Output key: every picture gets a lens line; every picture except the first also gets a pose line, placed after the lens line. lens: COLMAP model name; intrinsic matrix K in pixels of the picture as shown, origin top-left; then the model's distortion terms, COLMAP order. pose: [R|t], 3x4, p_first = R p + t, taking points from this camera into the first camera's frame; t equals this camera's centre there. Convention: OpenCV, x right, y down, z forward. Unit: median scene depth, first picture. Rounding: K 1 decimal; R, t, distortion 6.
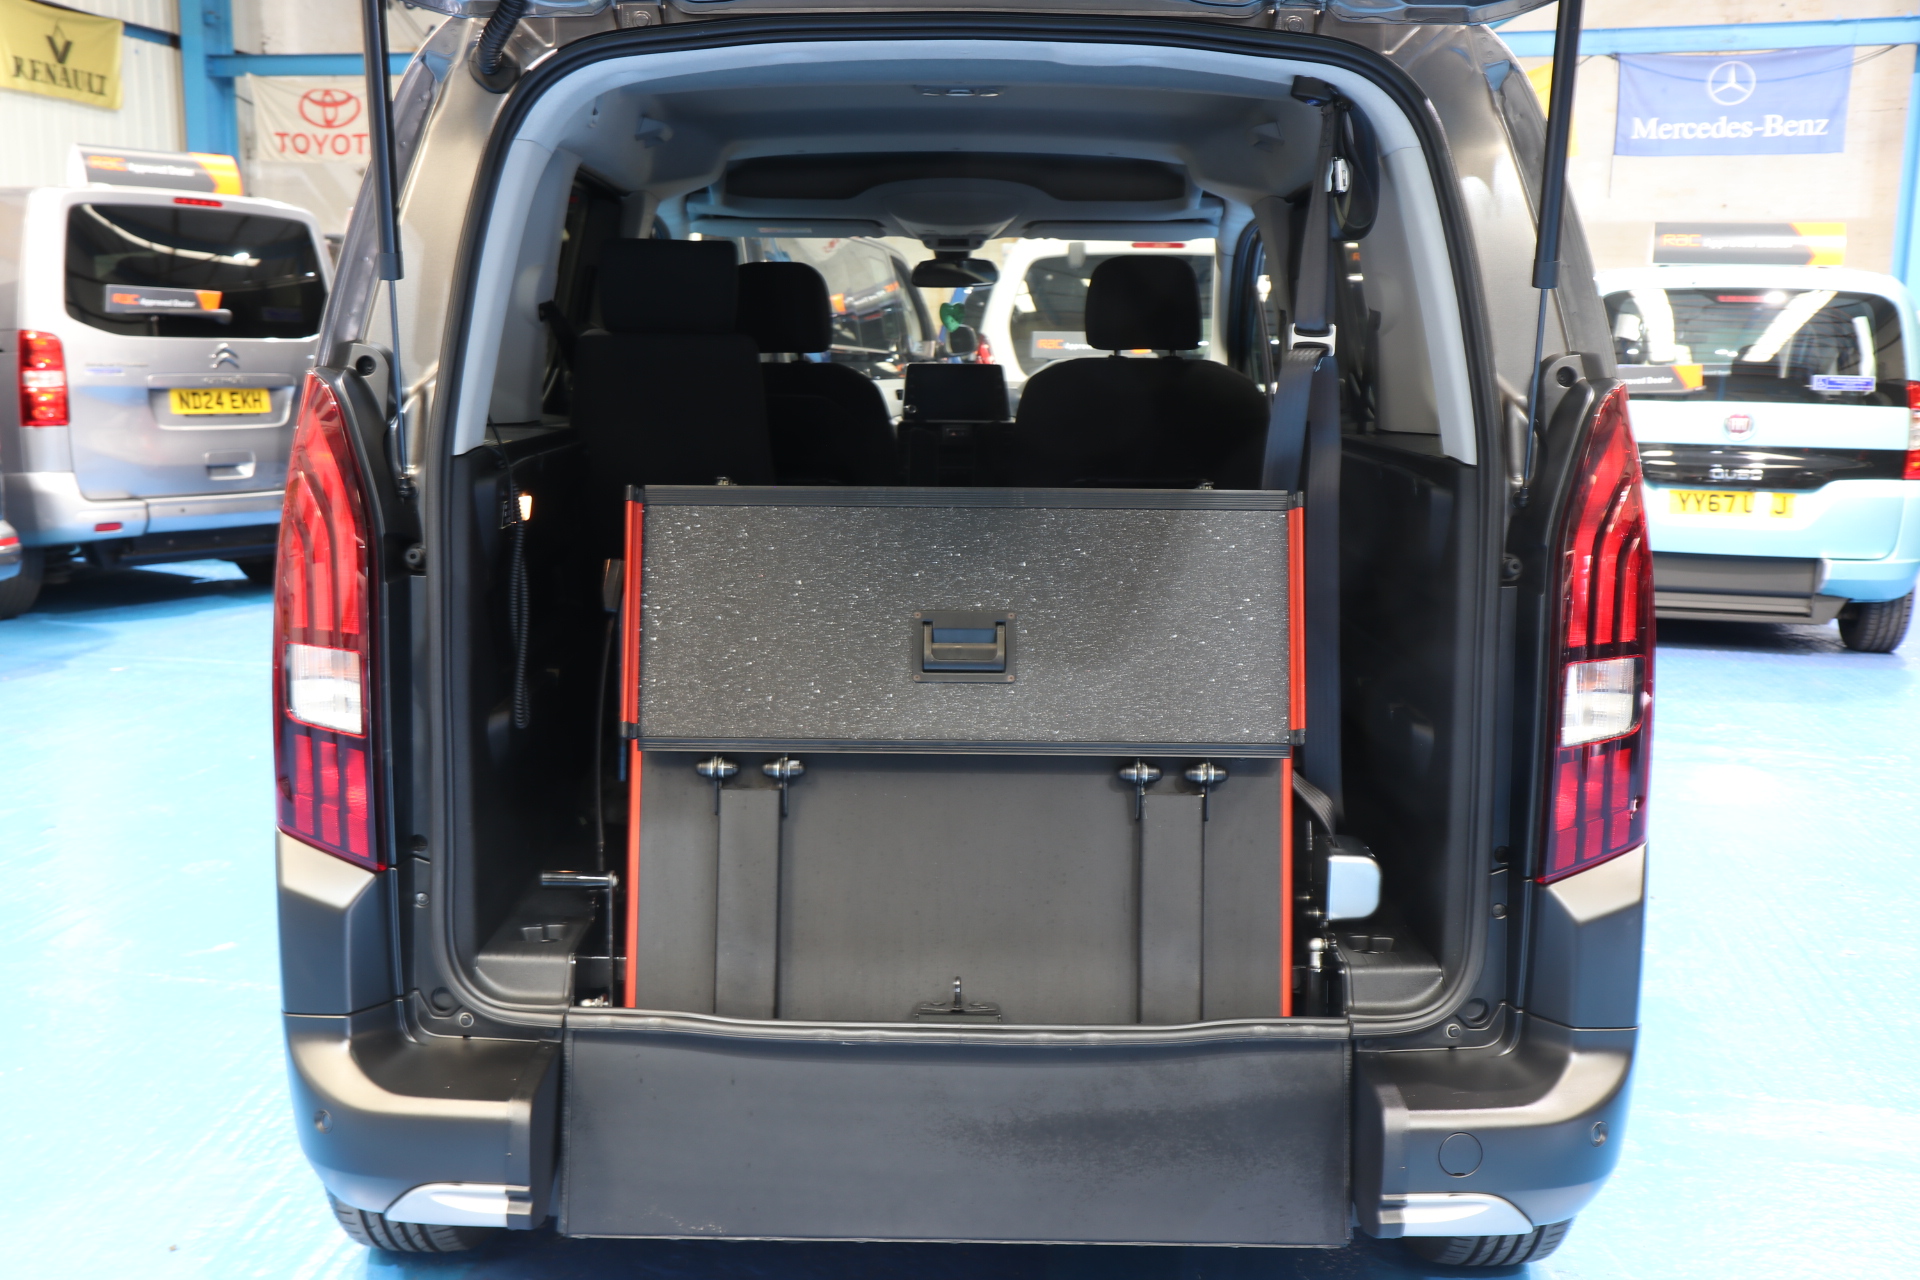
lens RADIAL K [[1903.0, 0, 944.5], [0, 1903.0, 624.5], [0, 0, 1]] dist [-0.034000, 0.186248]
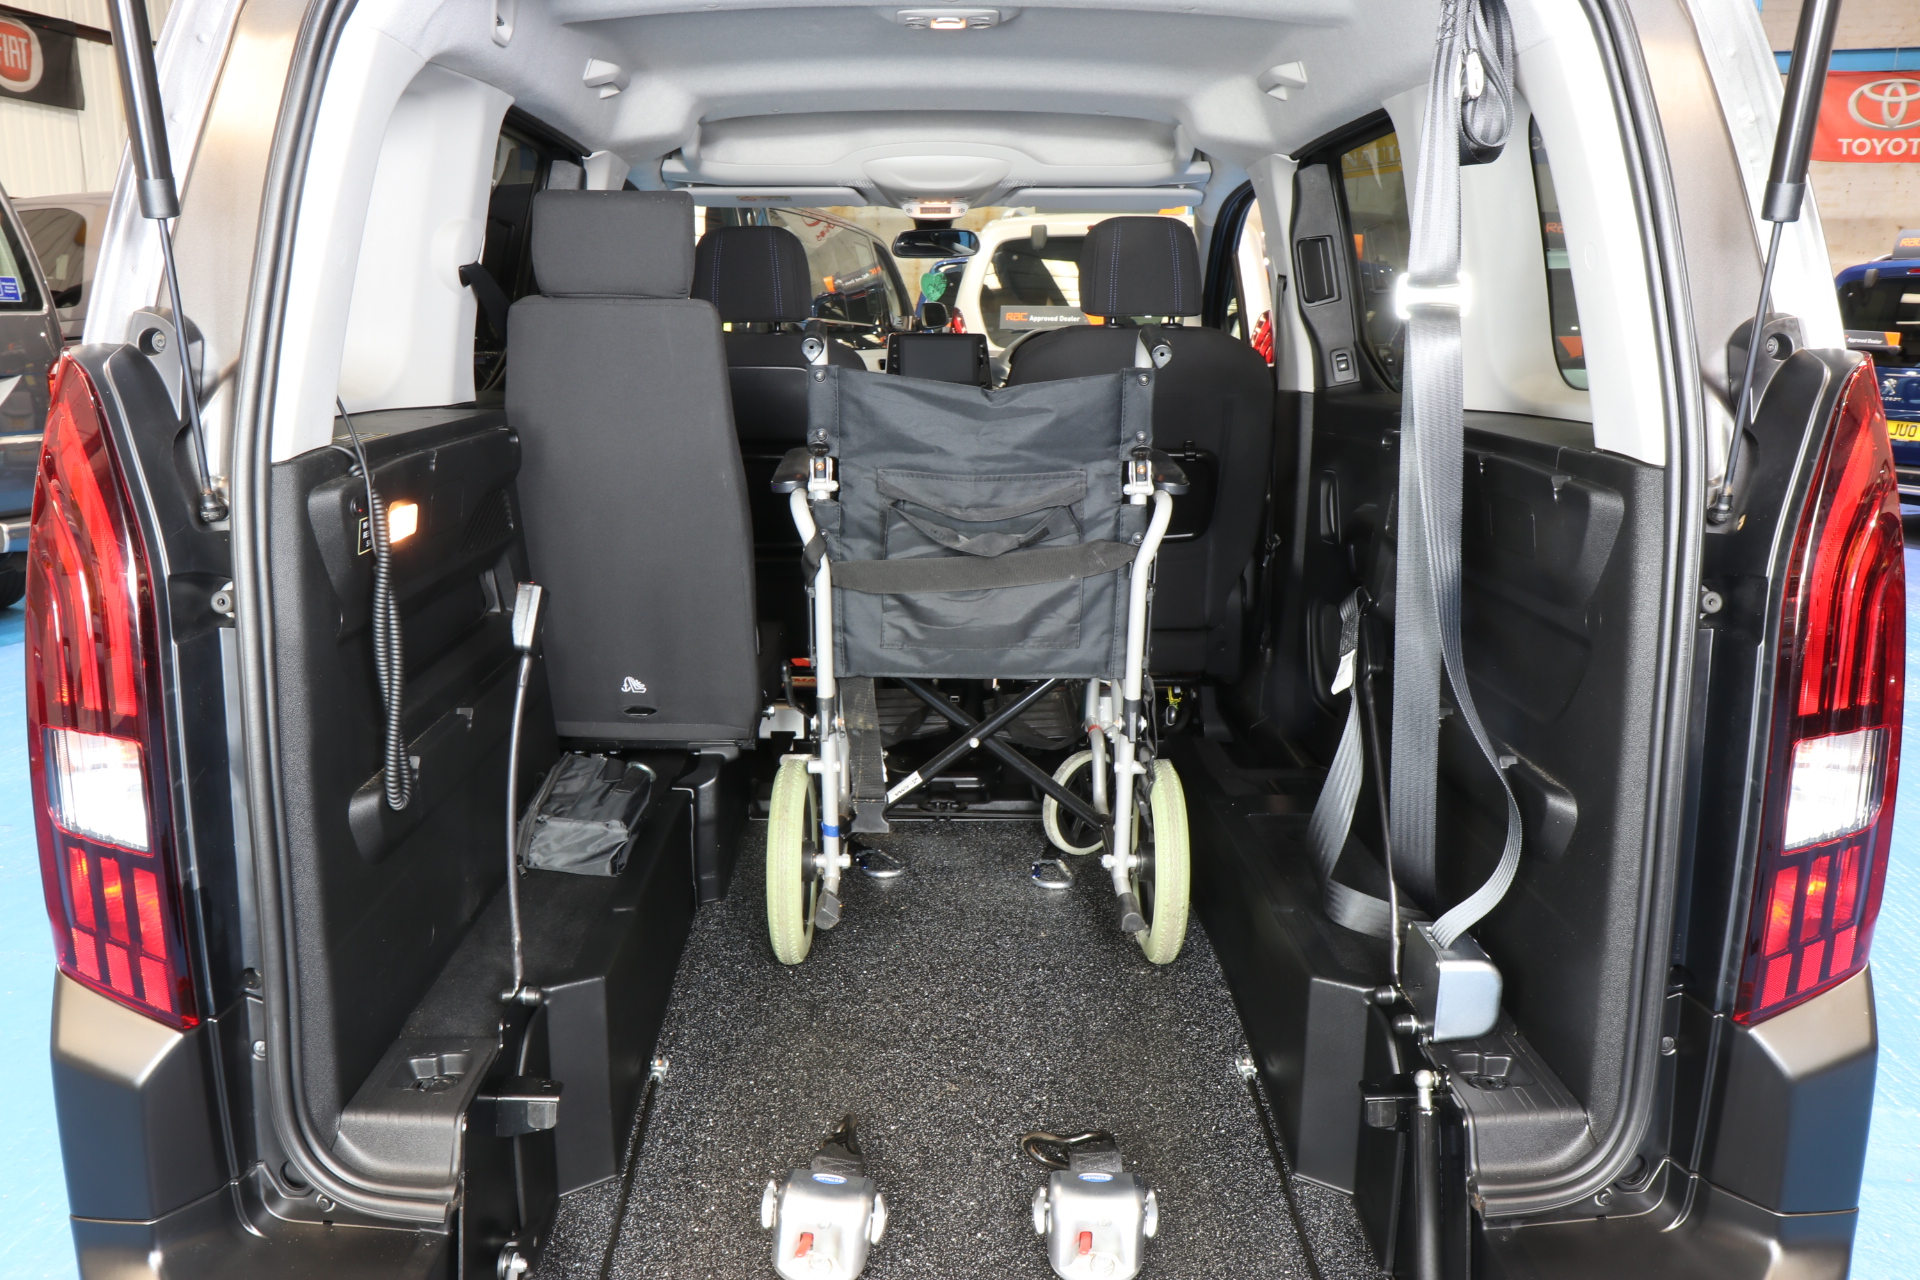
lens RADIAL K [[1568.4, 0, 960.0], [0, 1568.4, 640.0], [0, 0, 1]] dist [-0.068621, -0.000279]
pose [[0.999666, -0.010318, 0.023691, -0.008535], [0.008983, 0.998402, 0.055787, -0.050207], [-0.024229, -0.055555, 0.998162, 0.385557]]
